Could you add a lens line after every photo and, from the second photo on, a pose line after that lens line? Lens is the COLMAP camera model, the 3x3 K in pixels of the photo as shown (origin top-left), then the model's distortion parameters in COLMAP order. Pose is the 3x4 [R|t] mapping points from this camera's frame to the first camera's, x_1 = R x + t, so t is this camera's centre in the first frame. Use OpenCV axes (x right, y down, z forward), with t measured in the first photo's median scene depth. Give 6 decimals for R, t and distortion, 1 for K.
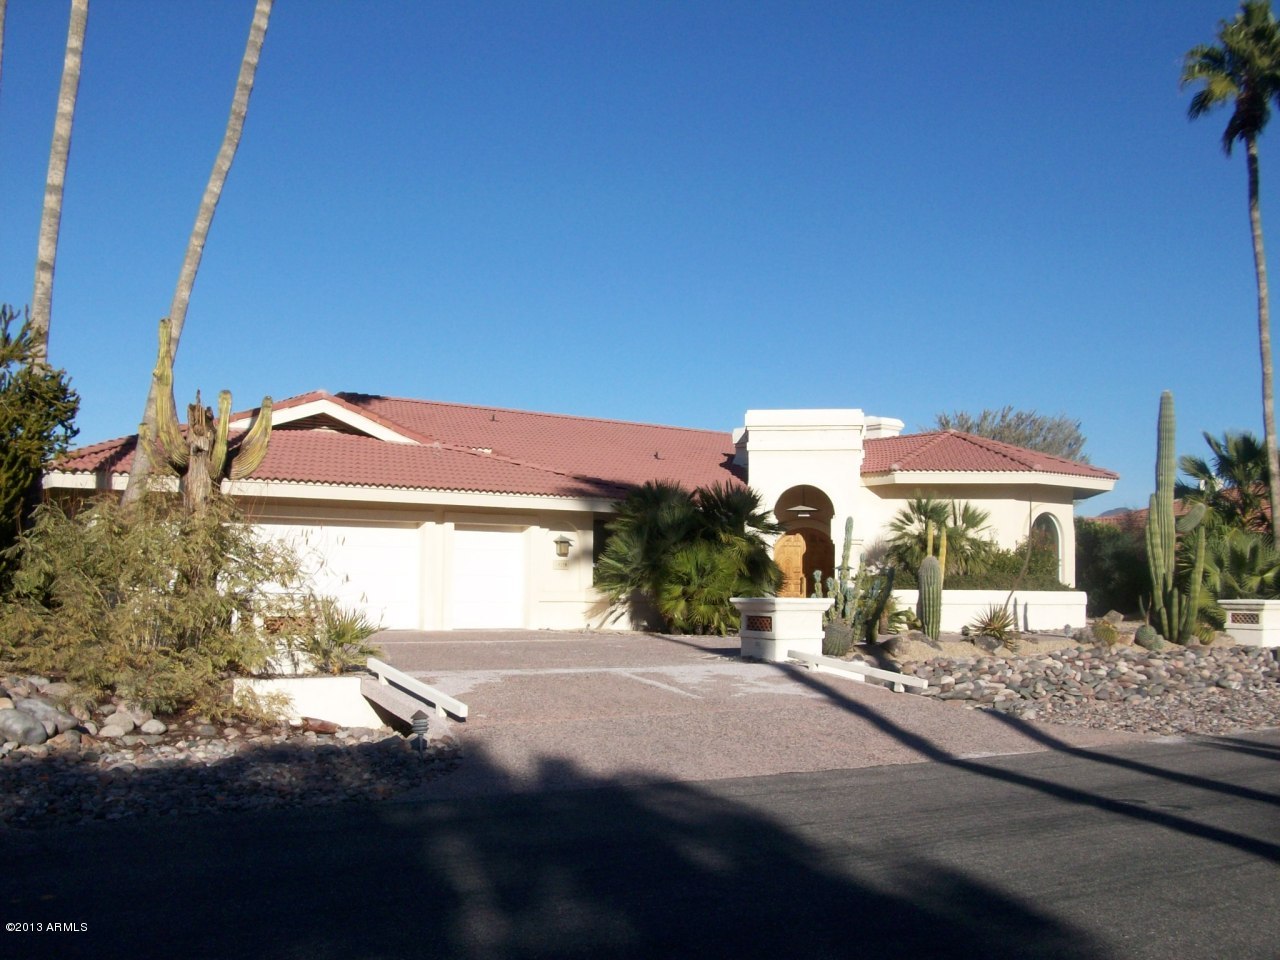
lens RADIAL K [[1309.1, 0, 623.8], [0, 1309.1, 531.8], [0, 0, 1]] dist [-0.138608, 0.070788]
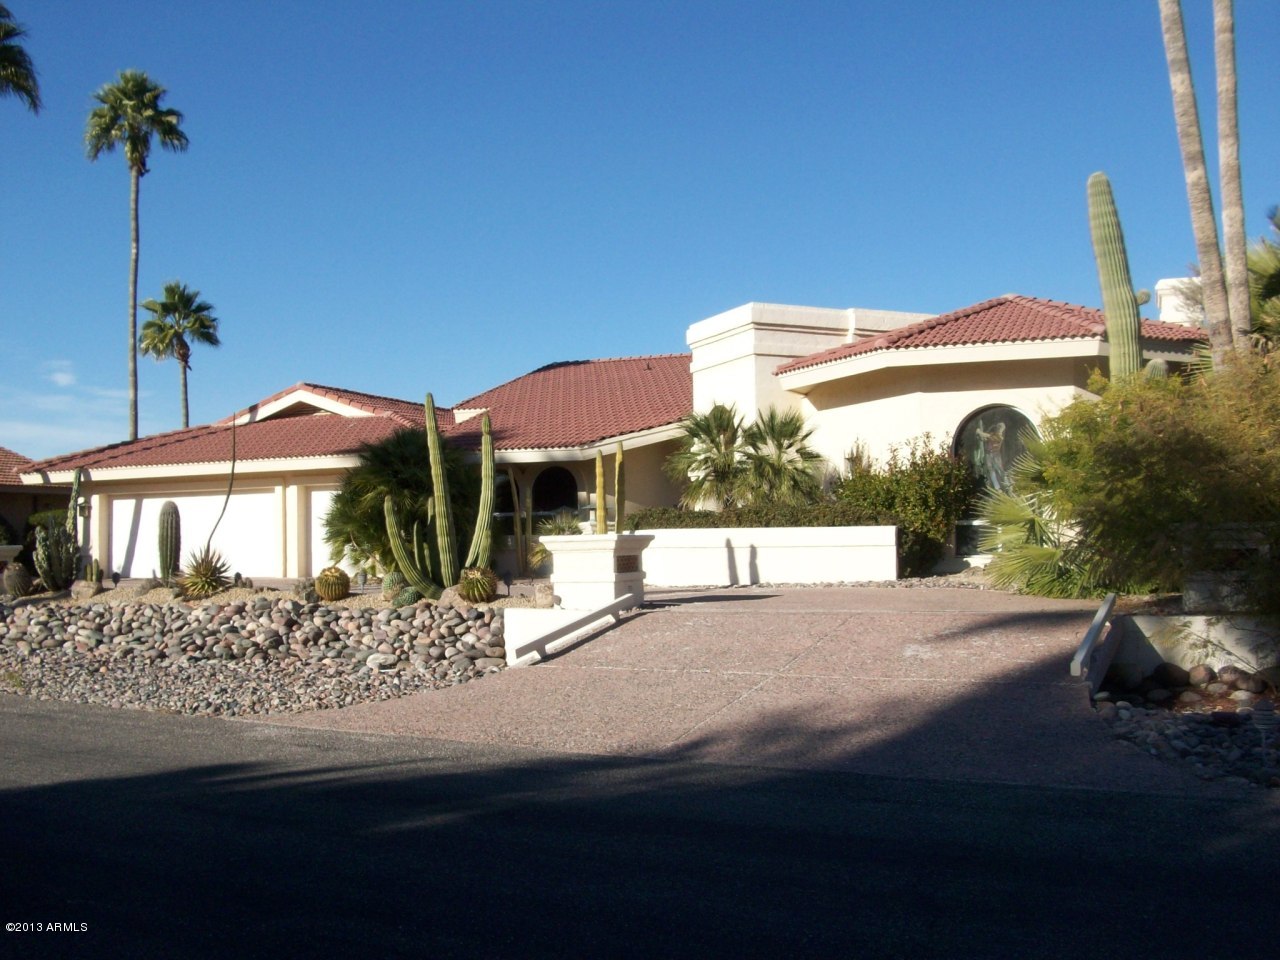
lens RADIAL K [[1309.1, 0, 623.8], [0, 1309.1, 531.8], [0, 0, 1]] dist [-0.138608, 0.070788]
pose [[0.513894, -0.027410, -0.857416, 0.869693], [0.052783, 0.998606, -0.000287, 0.043227], [0.856228, -0.045109, 0.514625, 0.559824]]
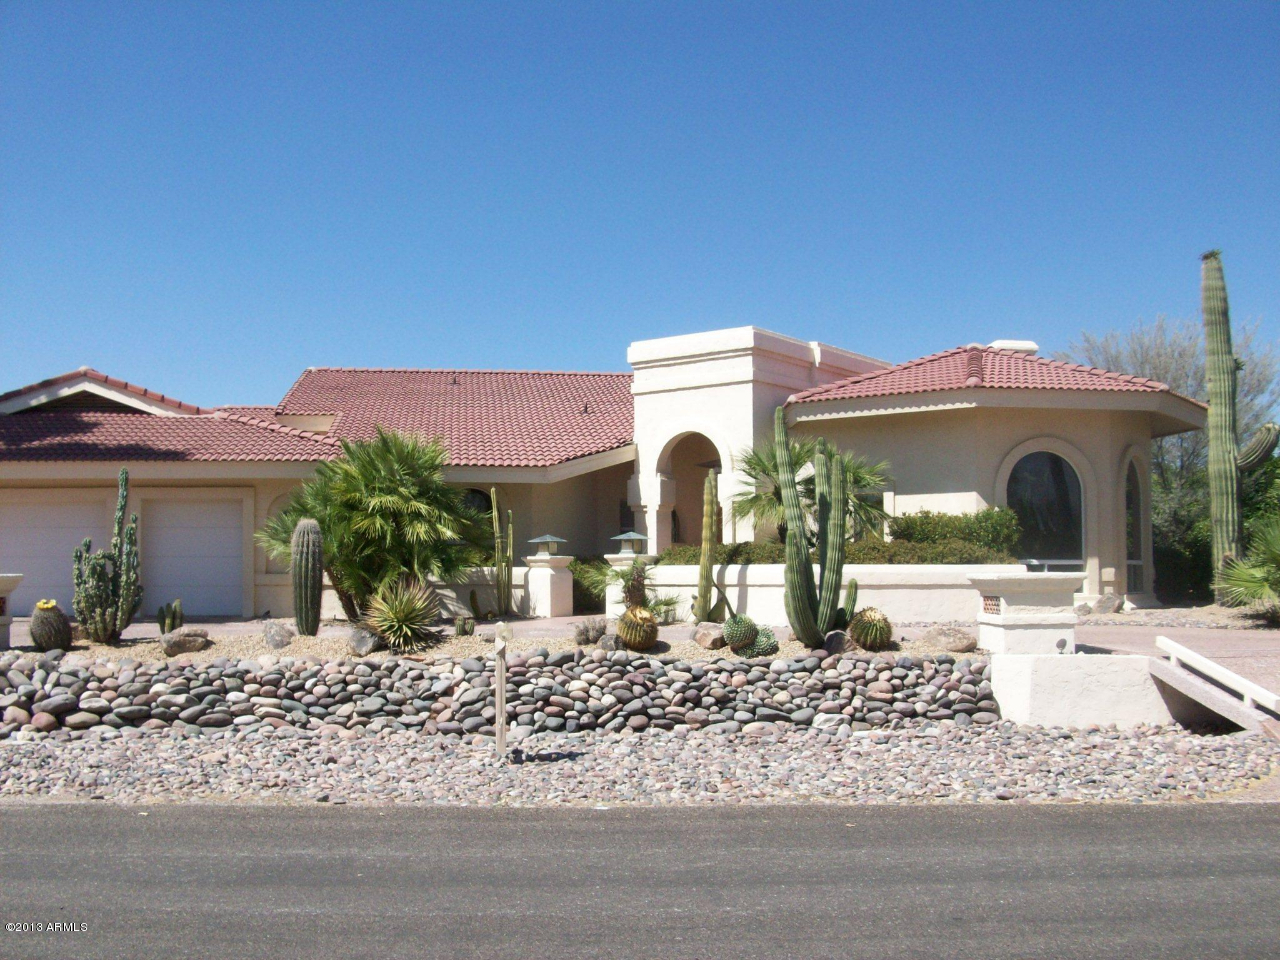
lens RADIAL K [[1321.0, 0, 642.4], [0, 1321.0, 559.3], [0, 0, 1]] dist [-0.143227, -0.004721]
pose [[0.869879, -0.018971, -0.492900, 0.531882], [0.032603, 0.999286, 0.019077, 0.024774], [0.492186, -0.032665, 0.869877, 0.331898]]
